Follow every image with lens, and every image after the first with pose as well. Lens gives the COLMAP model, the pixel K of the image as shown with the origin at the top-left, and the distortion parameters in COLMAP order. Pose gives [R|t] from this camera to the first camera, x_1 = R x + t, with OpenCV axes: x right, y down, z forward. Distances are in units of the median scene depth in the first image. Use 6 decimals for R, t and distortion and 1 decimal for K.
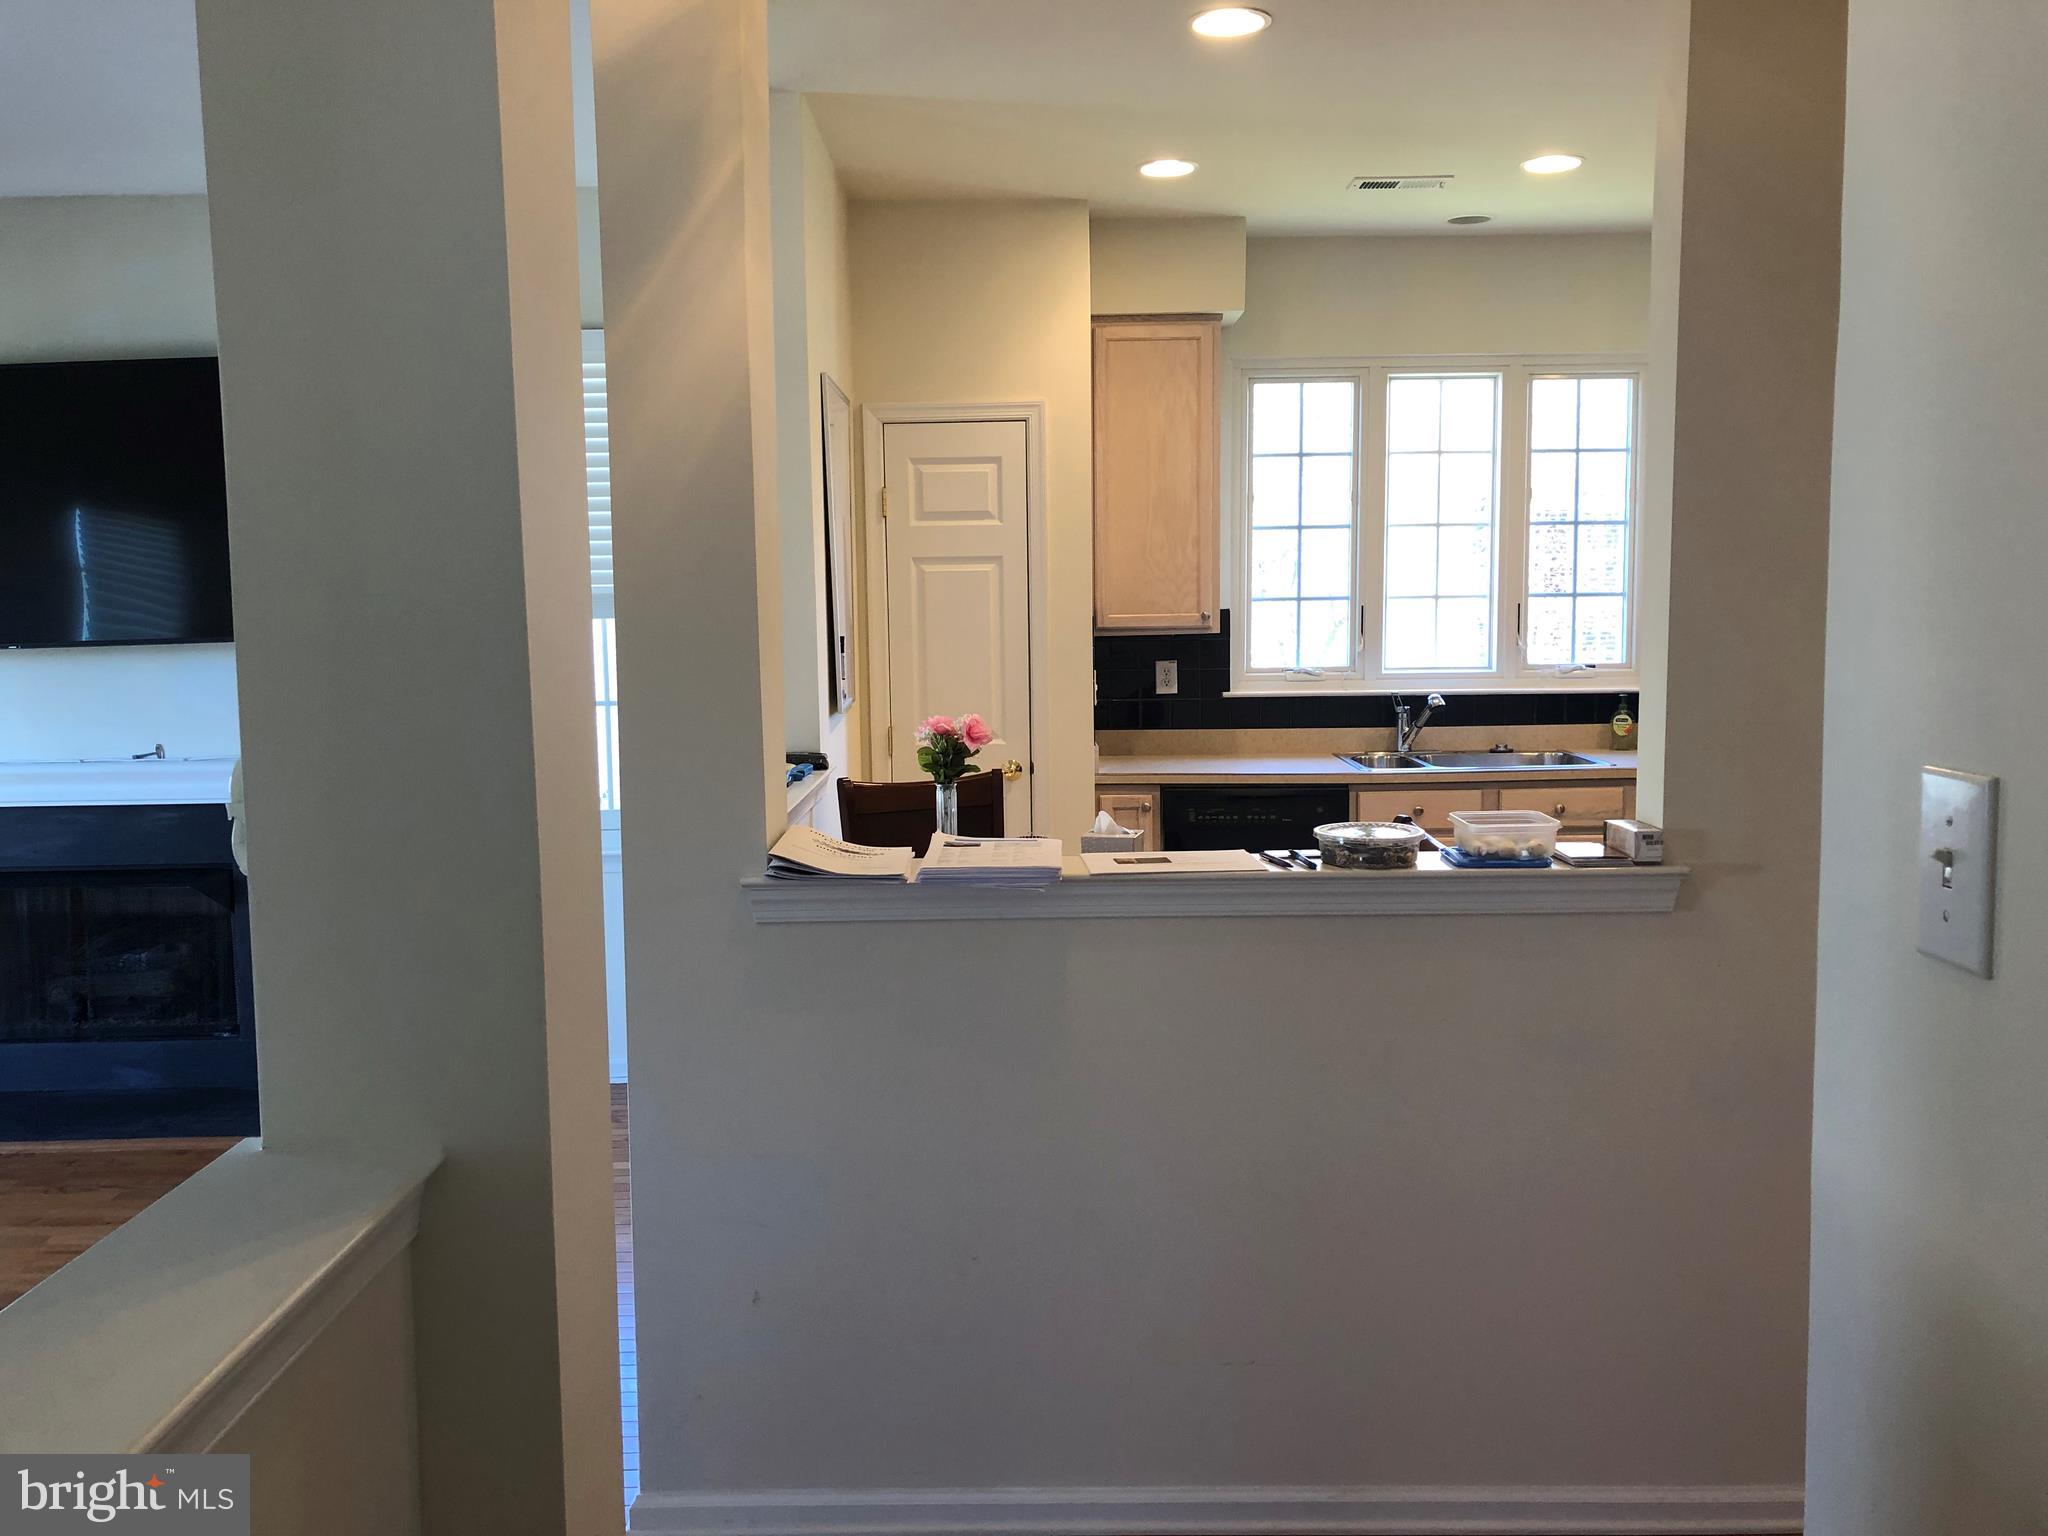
lens RADIAL K [[1668.1, 0, 1017.4], [0, 1668.1, 741.3], [0, 0, 1]] dist [0.050604, -0.058780]
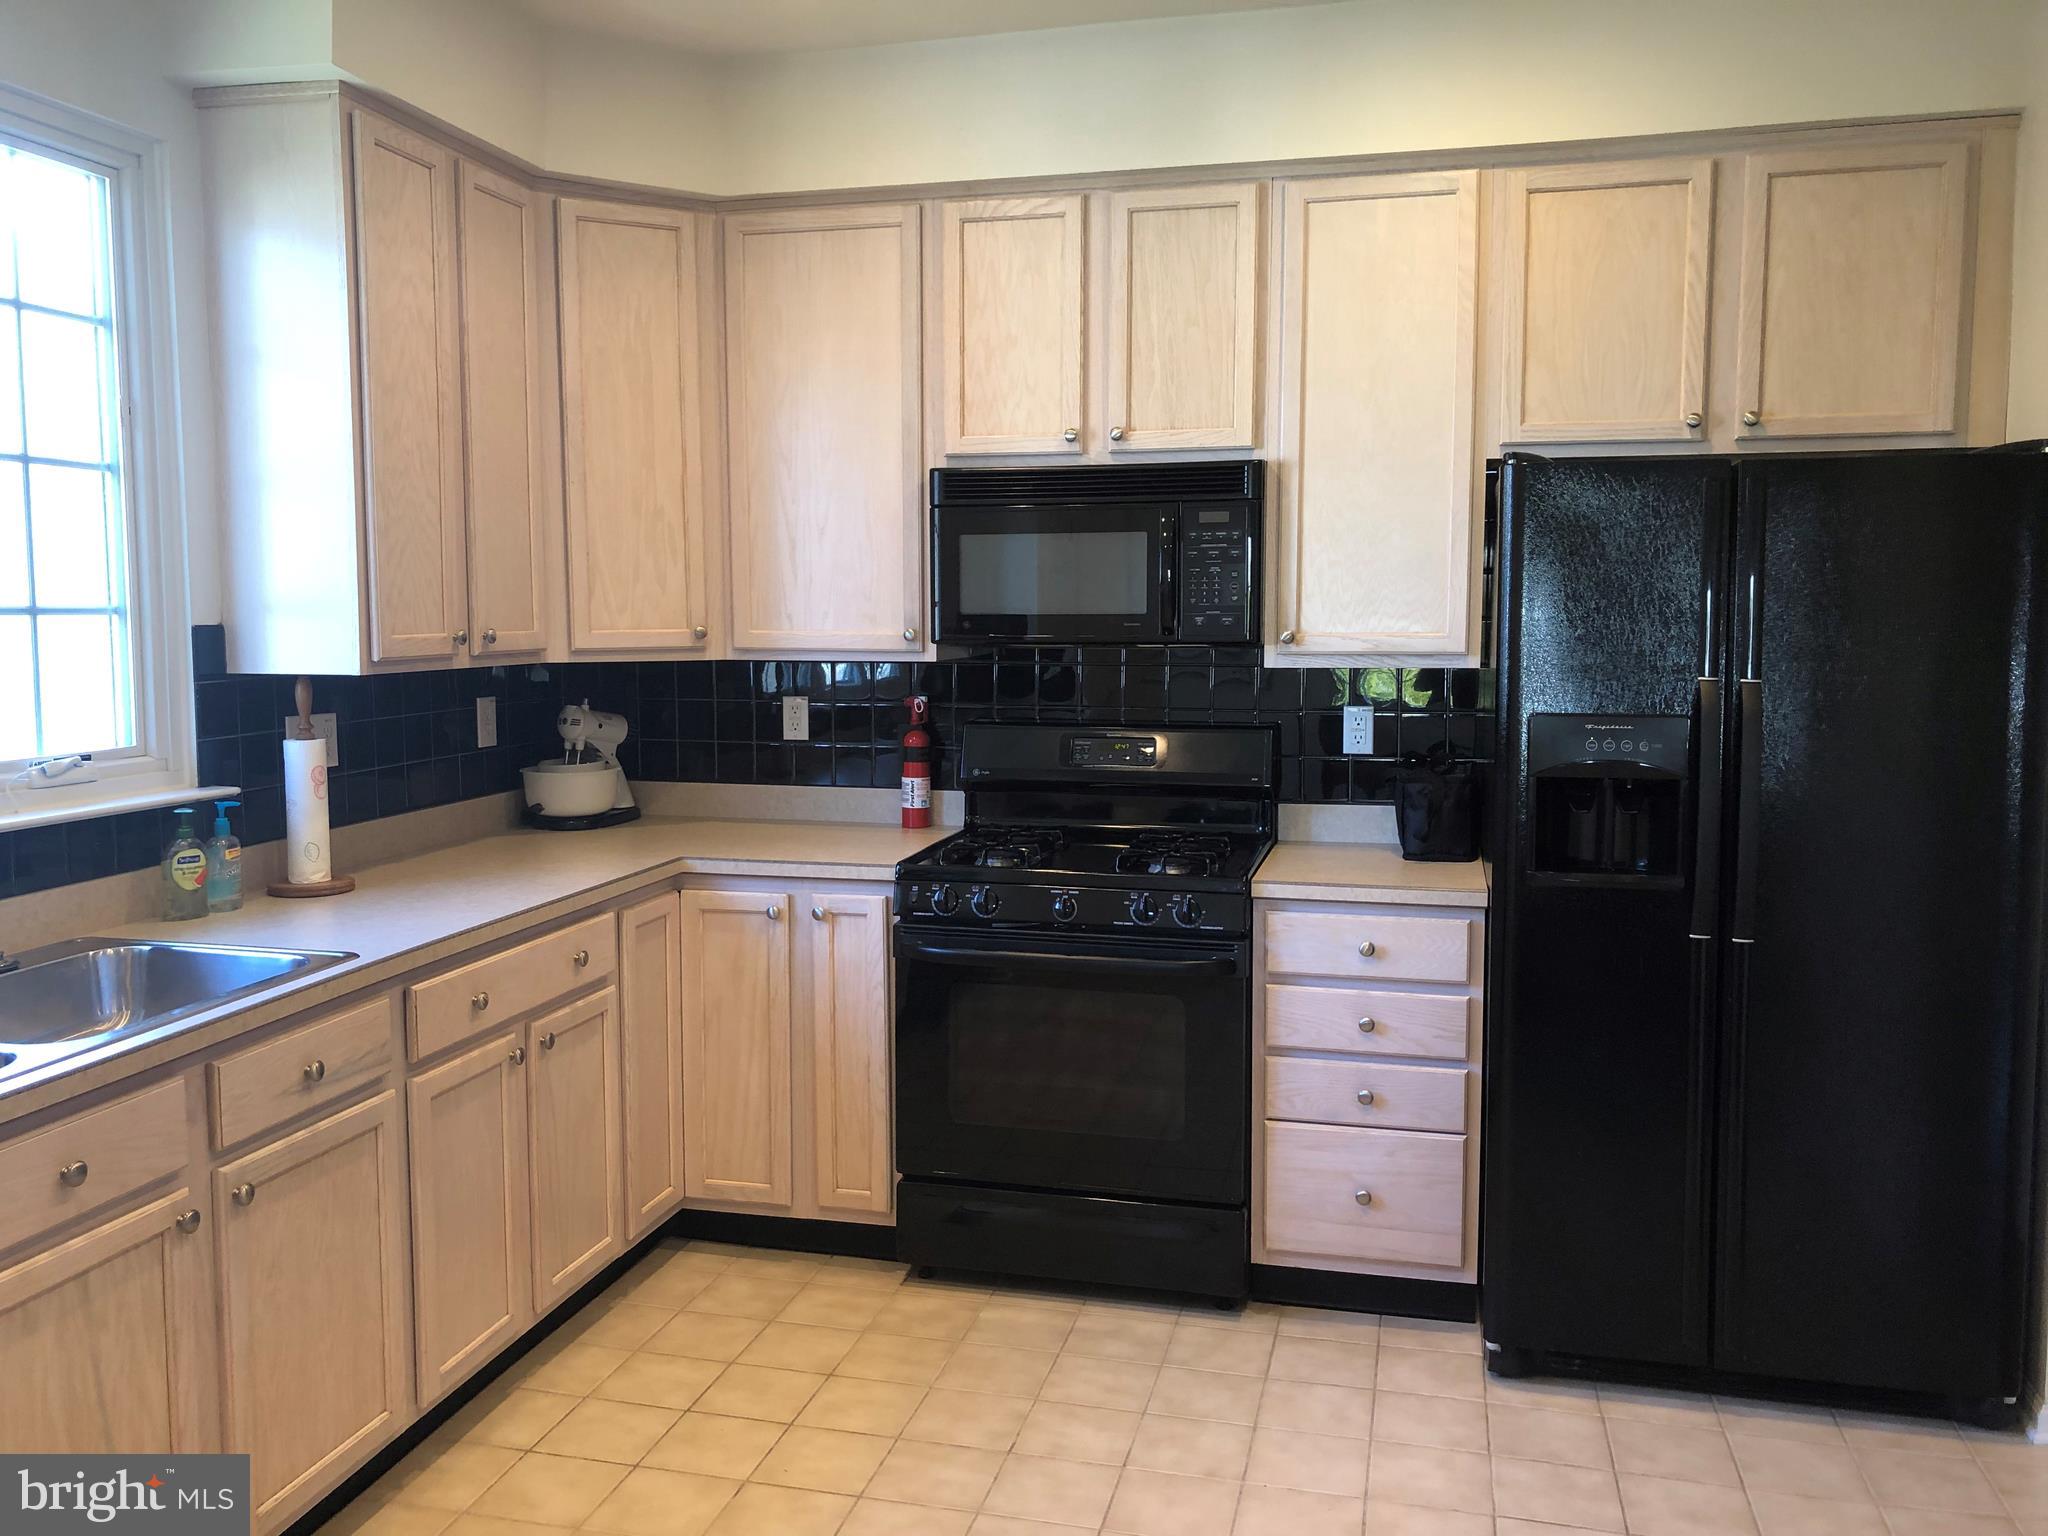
lens RADIAL K [[1658.2, 0, 1001.3], [0, 1658.2, 744.6], [0, 0, 1]] dist [0.057963, -0.075889]
pose [[0.247342, -0.070787, 0.966339, -0.063917], [0.093117, 0.994448, 0.049012, -0.049055], [-0.964444, 0.077860, 0.252560, 0.633872]]
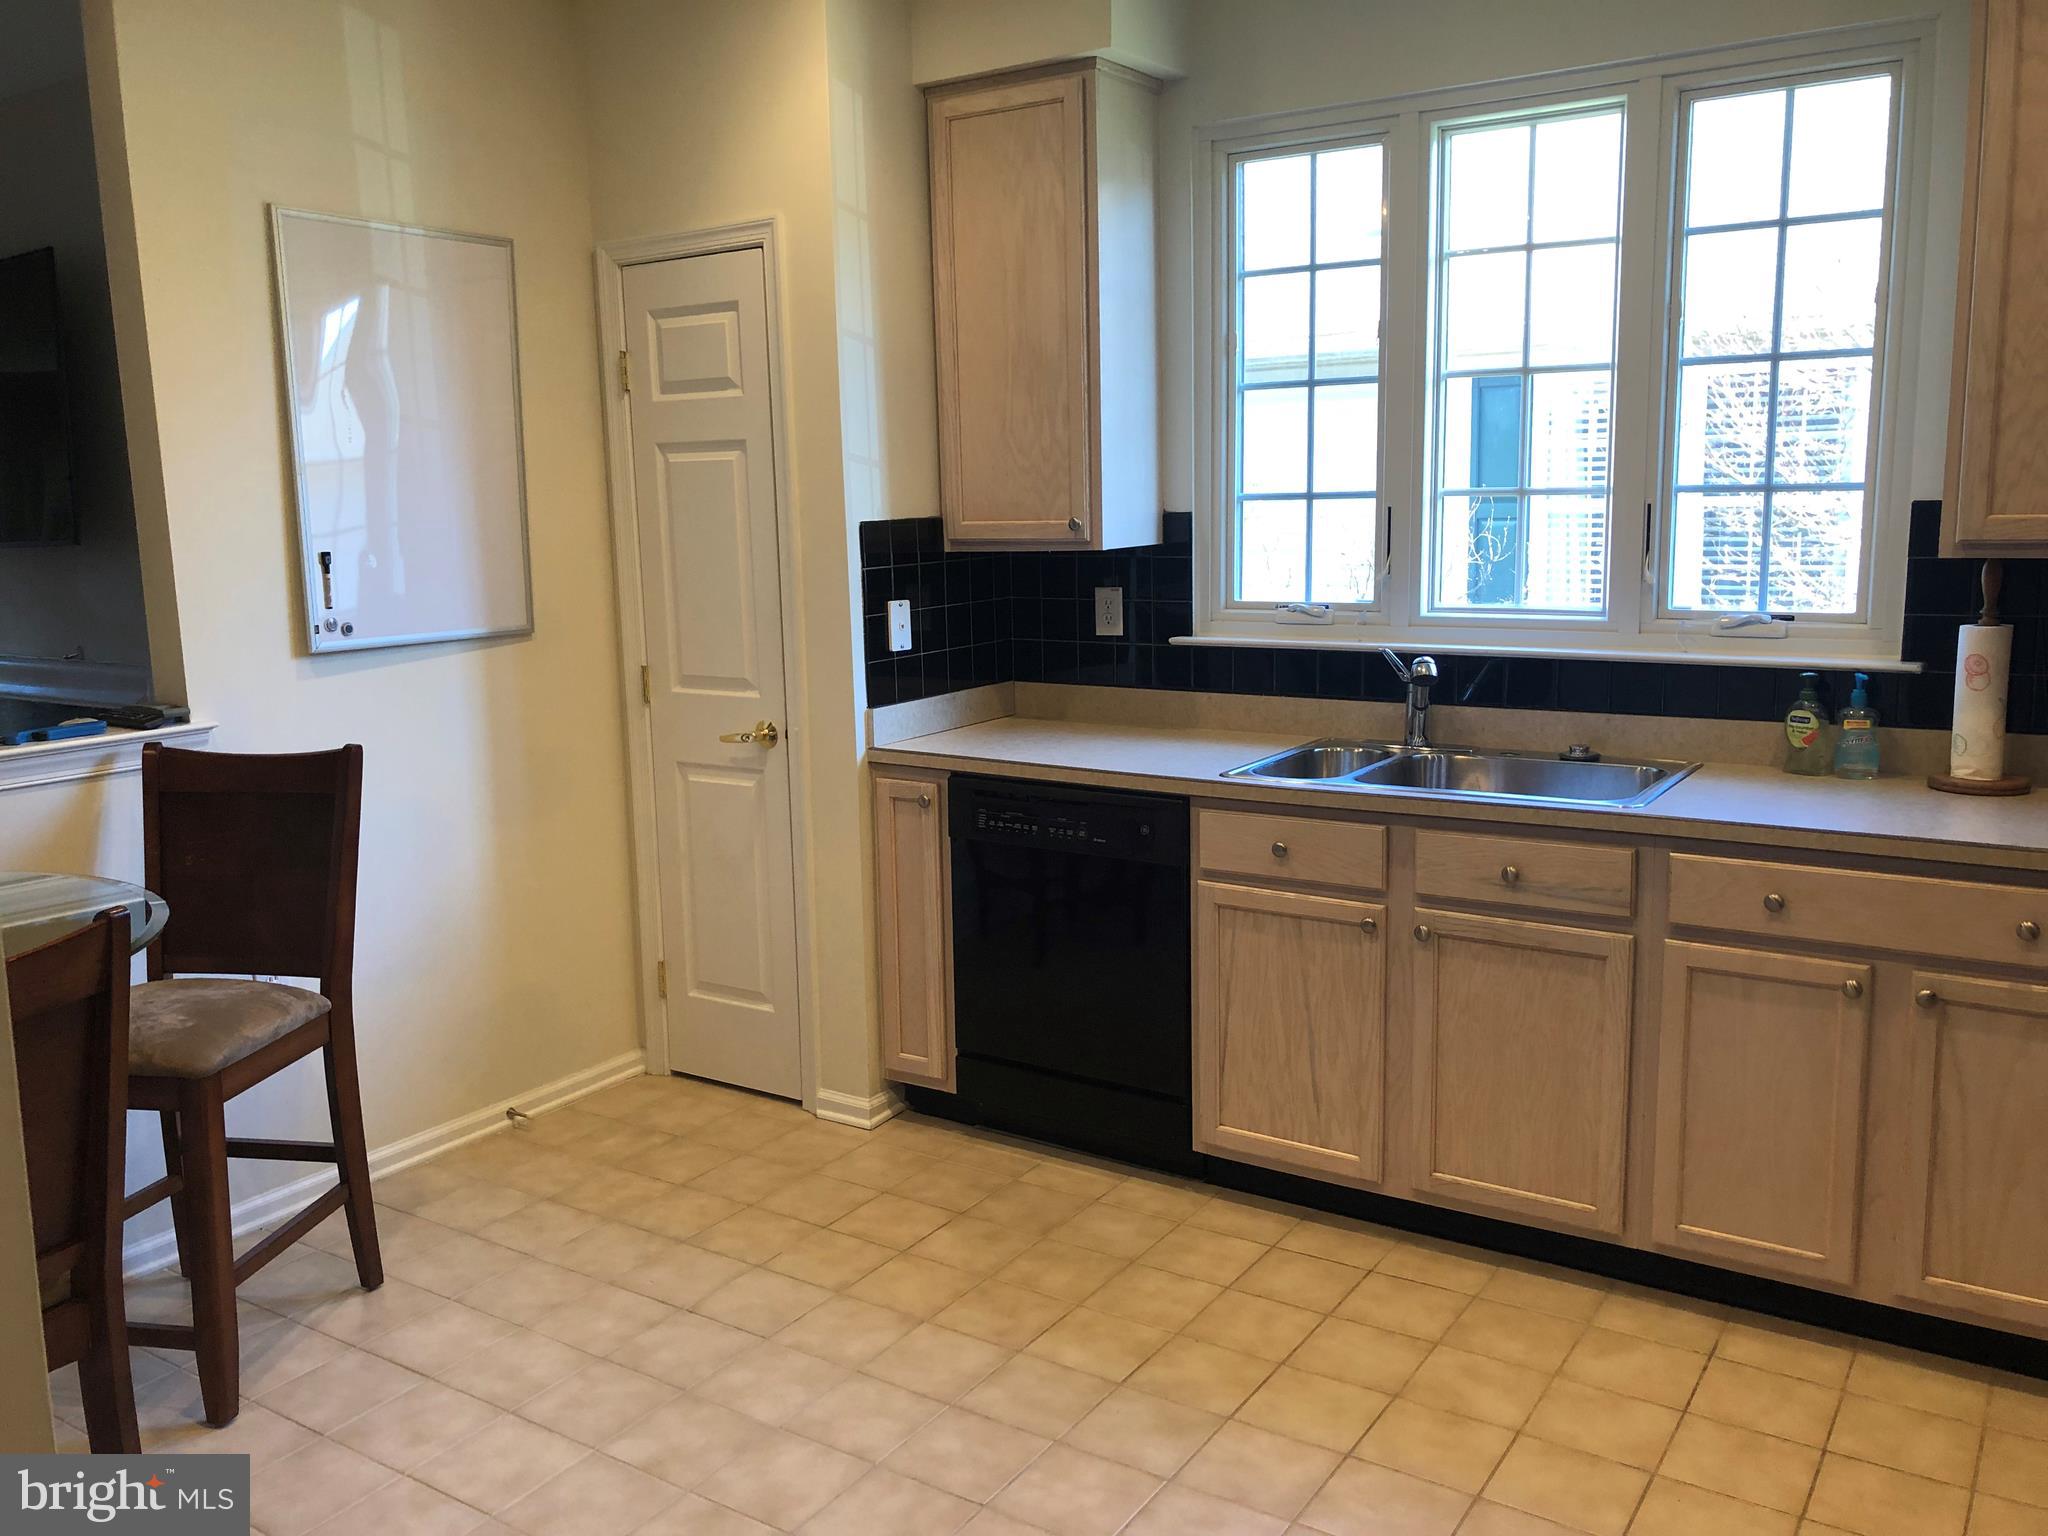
lens RADIAL K [[1668.1, 0, 1017.4], [0, 1668.1, 741.3], [0, 0, 1]] dist [0.050604, -0.058780]
pose [[0.836384, 0.077806, -0.542594, 0.443307], [-0.042661, 0.996112, 0.077078, -0.036826], [0.546481, -0.041319, 0.836451, 0.400923]]
